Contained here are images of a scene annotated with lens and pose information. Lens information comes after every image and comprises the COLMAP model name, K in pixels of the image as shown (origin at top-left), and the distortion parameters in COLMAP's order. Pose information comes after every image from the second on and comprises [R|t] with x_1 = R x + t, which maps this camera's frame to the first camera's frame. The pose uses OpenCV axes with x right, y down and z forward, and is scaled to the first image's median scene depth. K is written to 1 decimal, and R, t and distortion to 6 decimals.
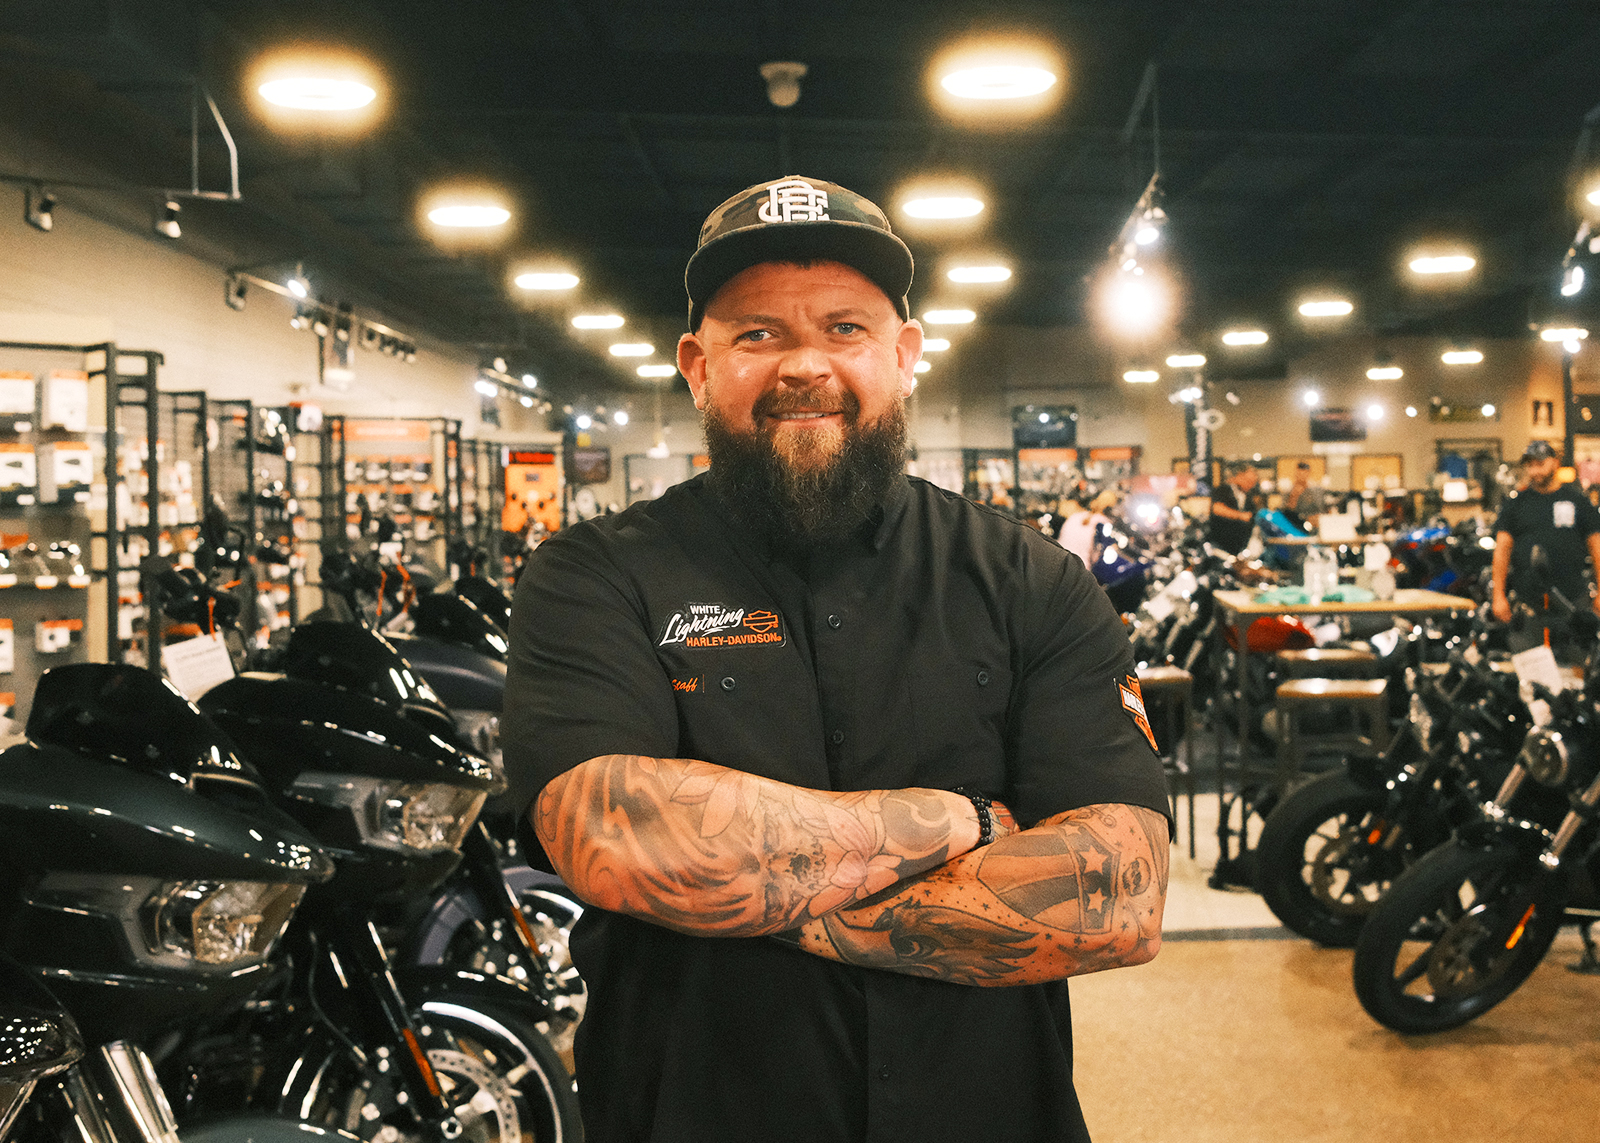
lens RADIAL K [[1769.8, 0, 800.0], [0, 1769.8, 571.5], [0, 0, 1]] dist [-0.023870, 0.002069]
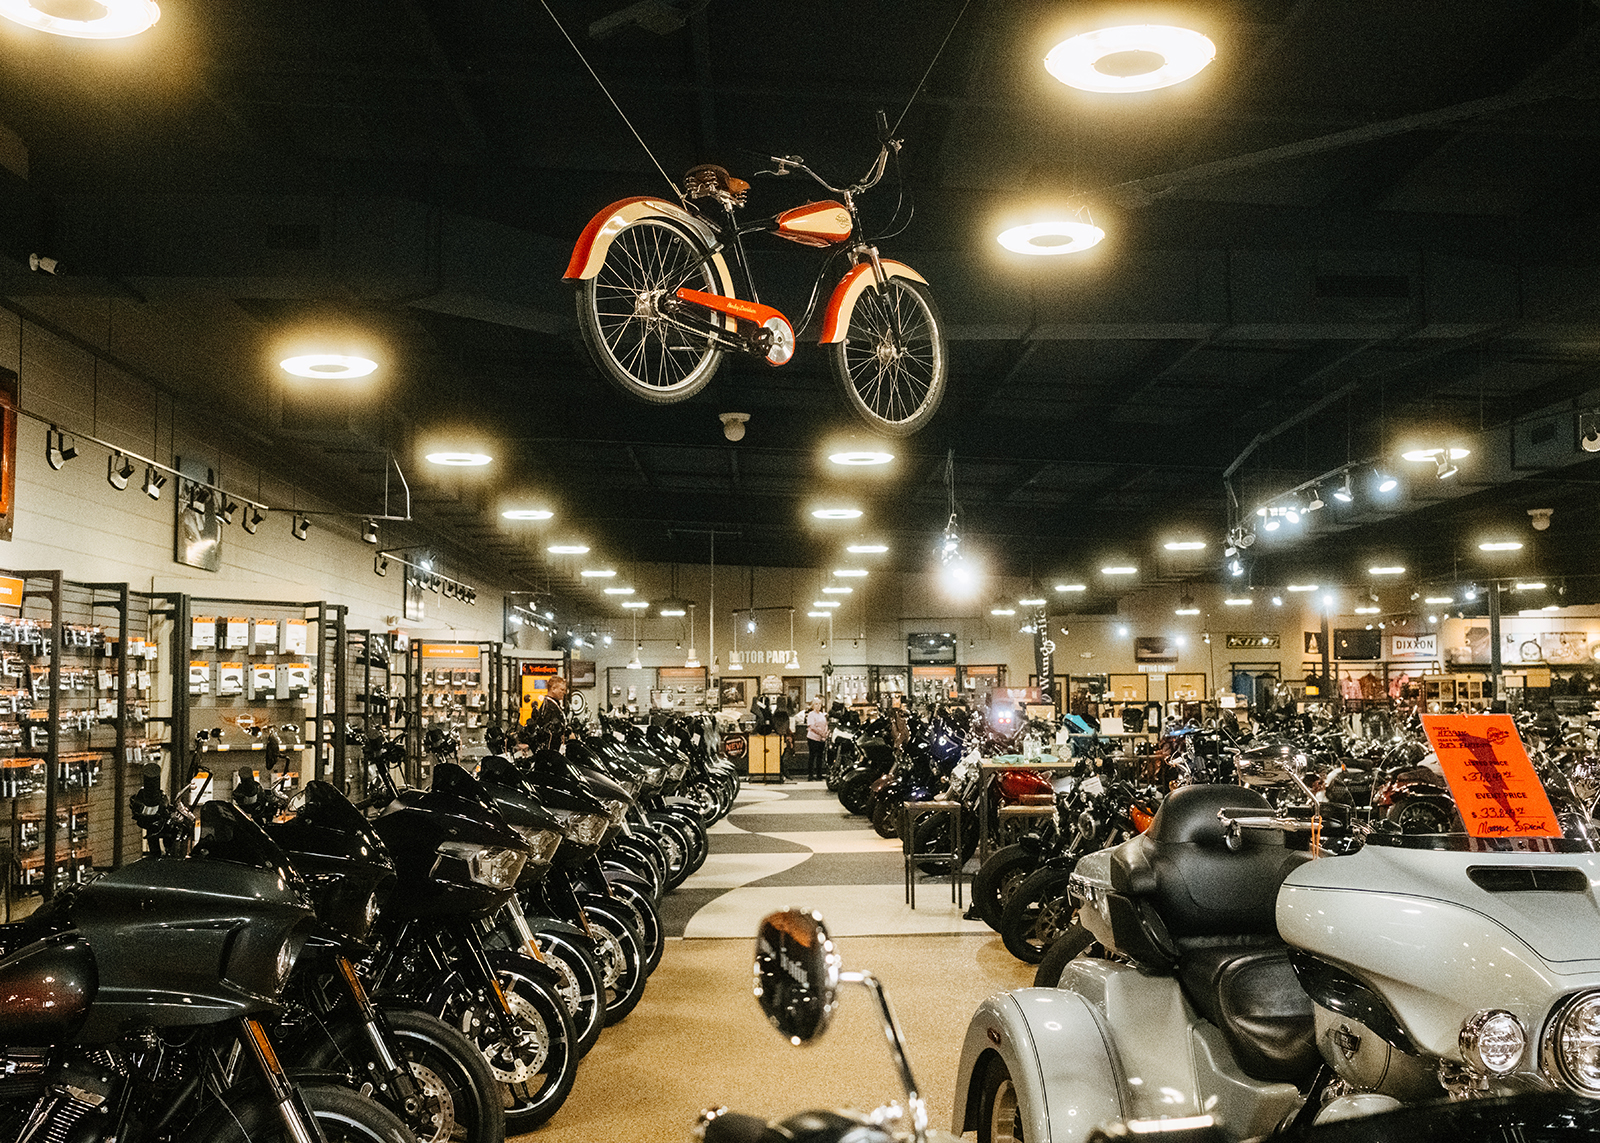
lens RADIAL K [[1769.8, 0, 800.0], [0, 1769.8, 571.5], [0, 0, 1]] dist [-0.023870, 0.002069]
pose [[0.999429, 0.013545, 0.030957, 0.001386], [-0.009891, 0.993284, -0.115279, 0.017488], [-0.032311, 0.114907, 0.992851, -0.416834]]
